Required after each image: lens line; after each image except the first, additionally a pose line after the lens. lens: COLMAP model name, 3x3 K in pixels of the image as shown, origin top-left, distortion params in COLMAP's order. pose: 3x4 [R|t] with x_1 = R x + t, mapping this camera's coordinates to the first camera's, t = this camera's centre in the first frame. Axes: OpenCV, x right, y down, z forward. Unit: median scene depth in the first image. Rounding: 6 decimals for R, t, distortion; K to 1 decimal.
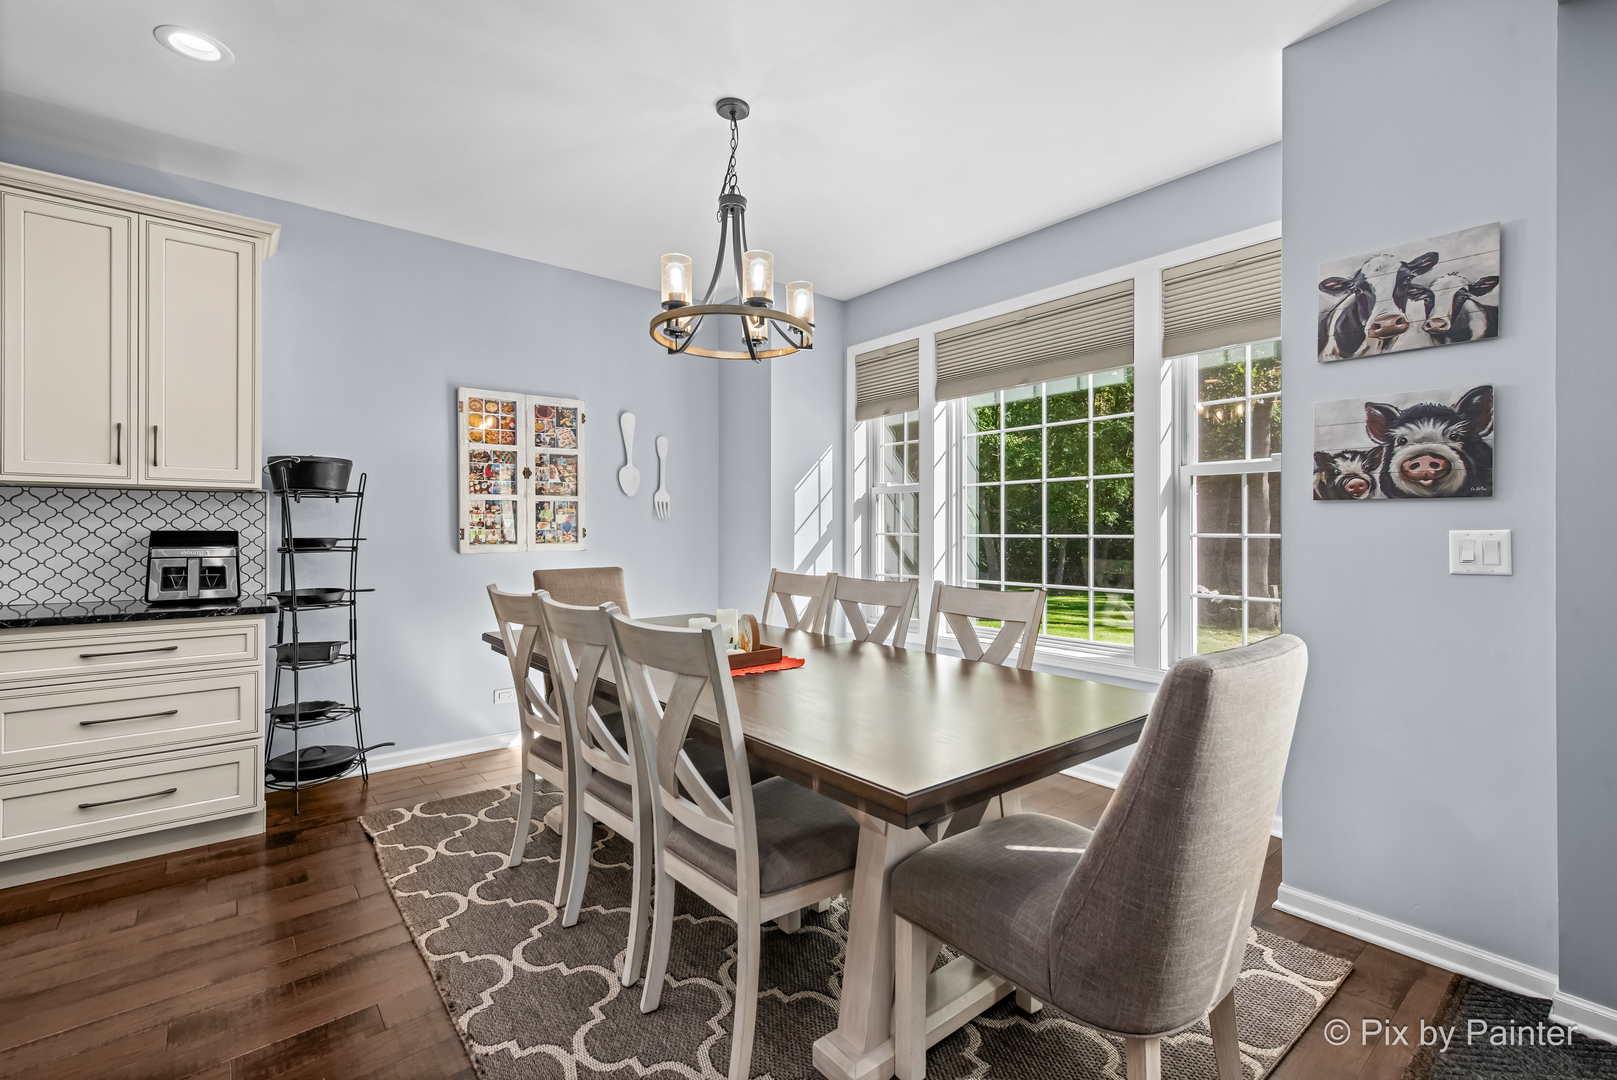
lens RADIAL K [[718.4, 0, 803.4], [0, 718.4, 533.6], [0, 0, 1]] dist [0.008738, -0.001414]
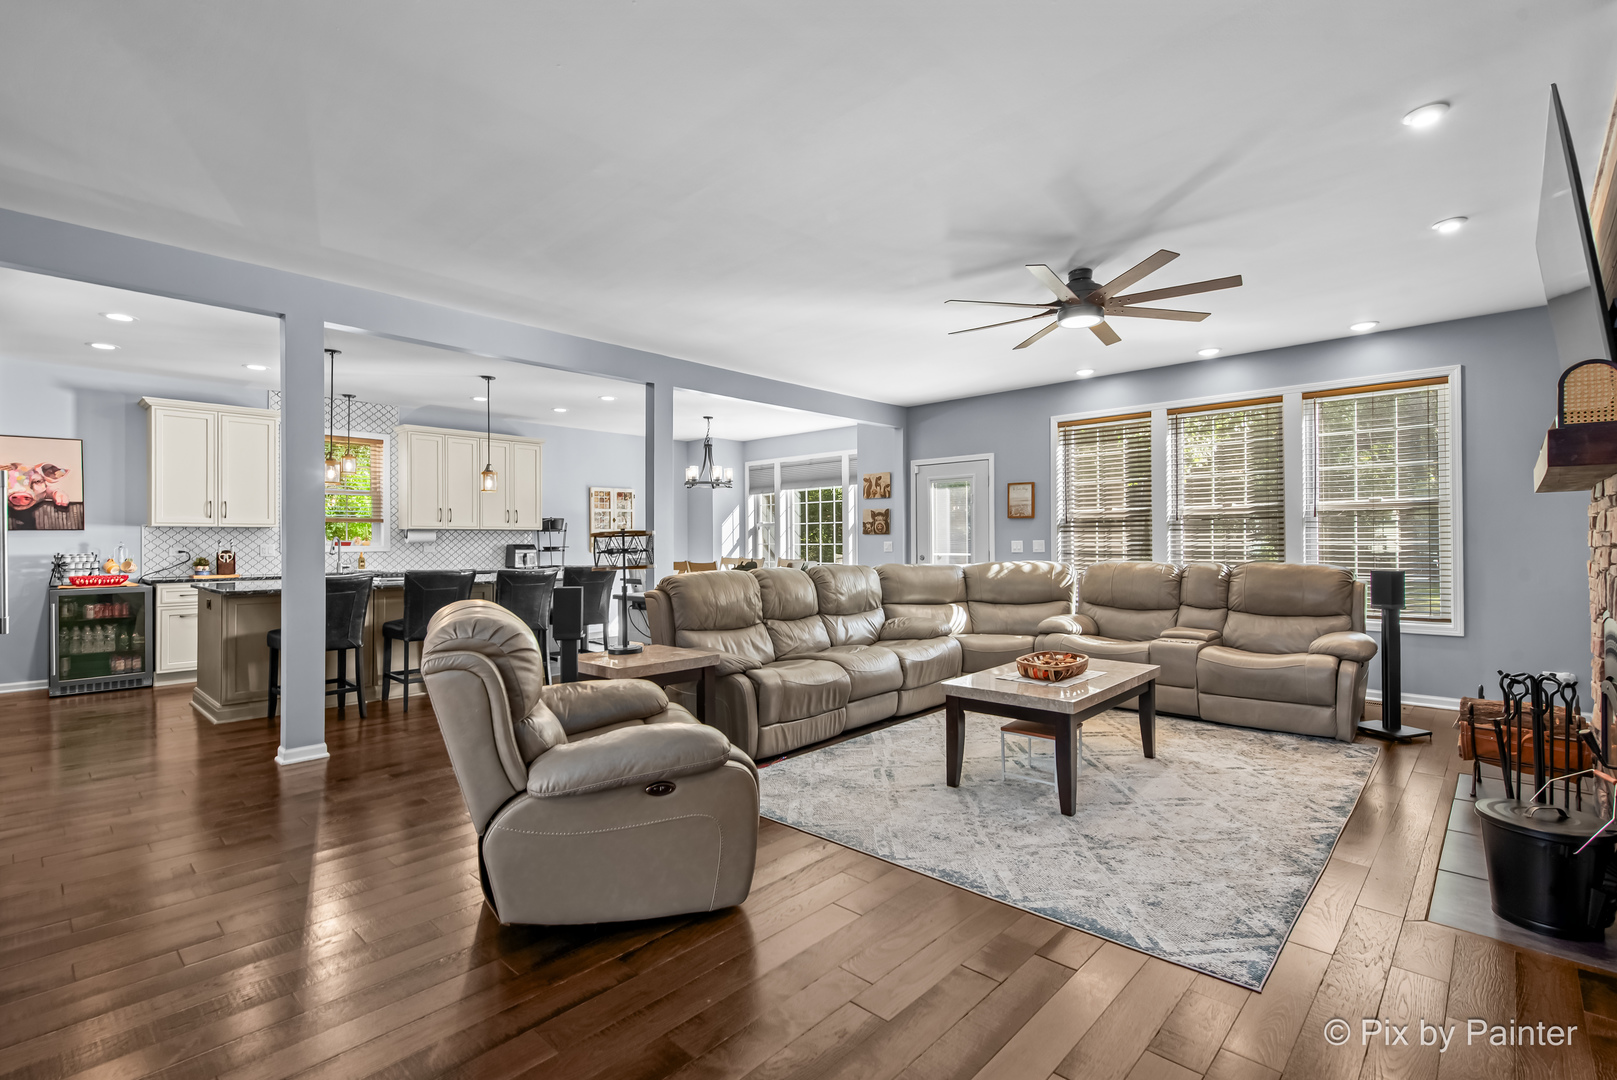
lens RADIAL K [[718.4, 0, 806.9], [0, 718.4, 541.7], [0, 0, 1]] dist [0.008738, -0.001414]
pose [[0.991554, -0.006374, 0.129539, -0.066001], [0.006756, 0.999974, -0.002514, 0.001152], [-0.129520, 0.003368, 0.991571, -2.005873]]
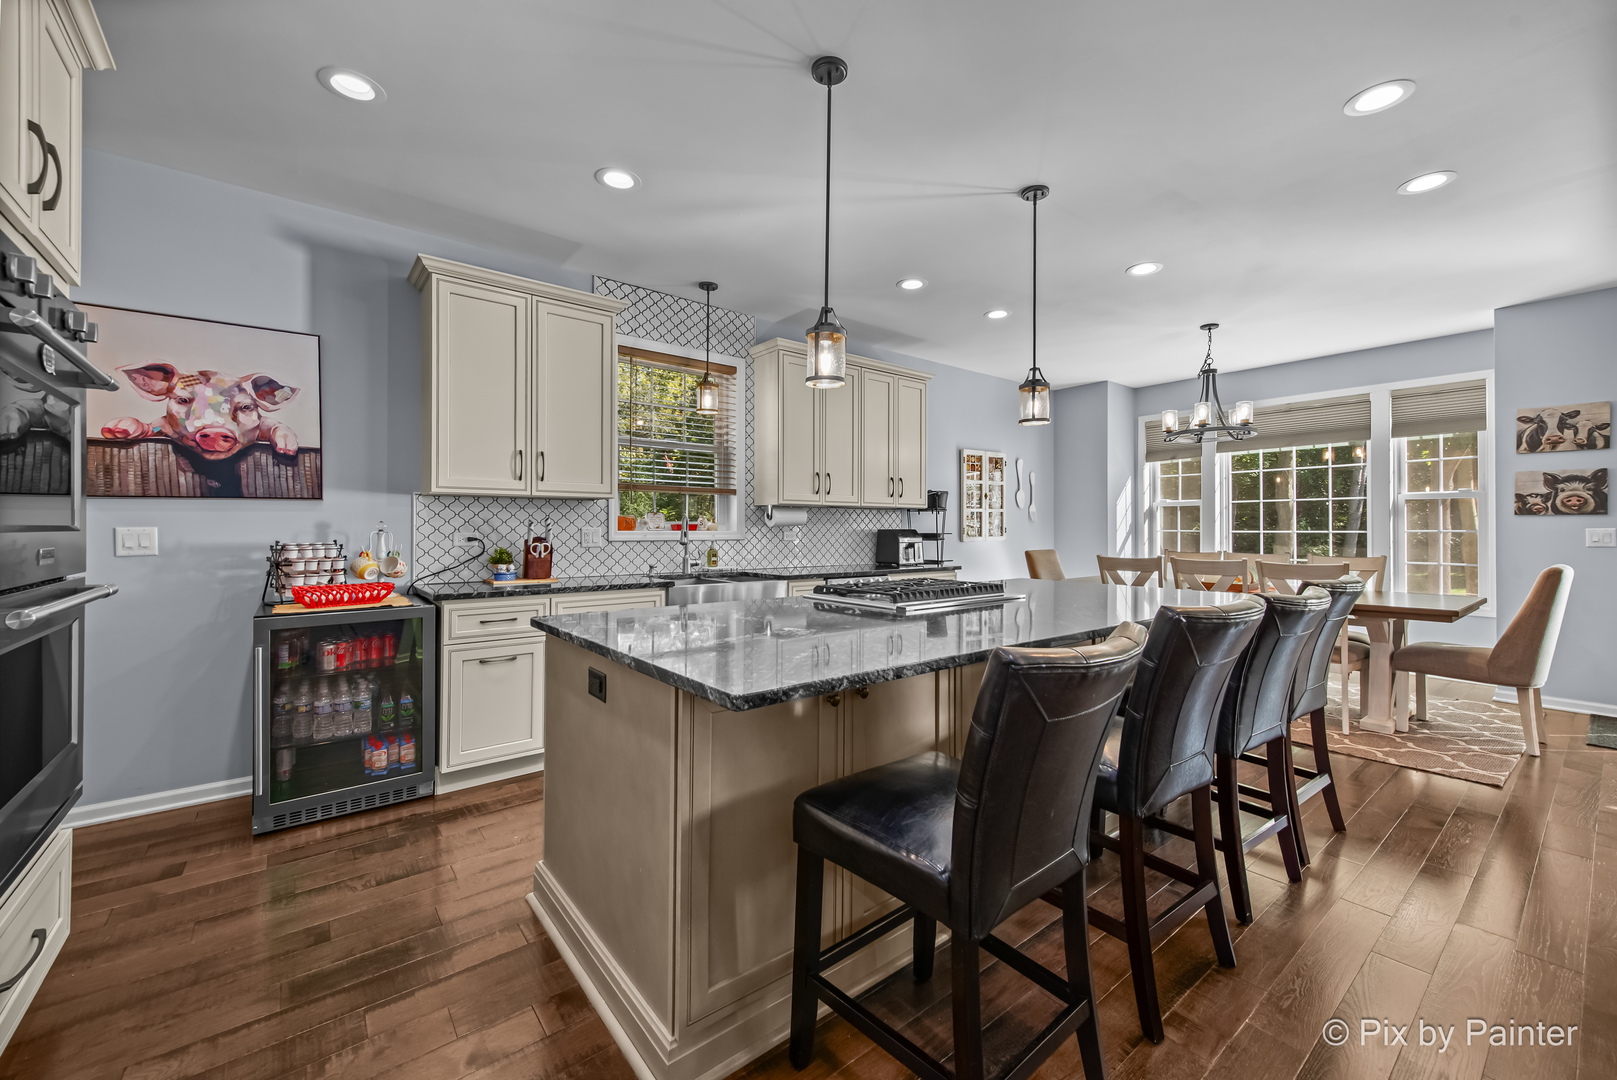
lens RADIAL K [[636.6, 0, 819.0], [0, 636.6, 527.0], [0, 0, 1]] dist [0.013764, -0.001494]
pose [[0.999903, -0.001630, -0.013853, -1.014030], [0.001553, 0.999983, -0.005567, -0.000865], [0.013862, 0.005545, 0.999889, -0.734912]]
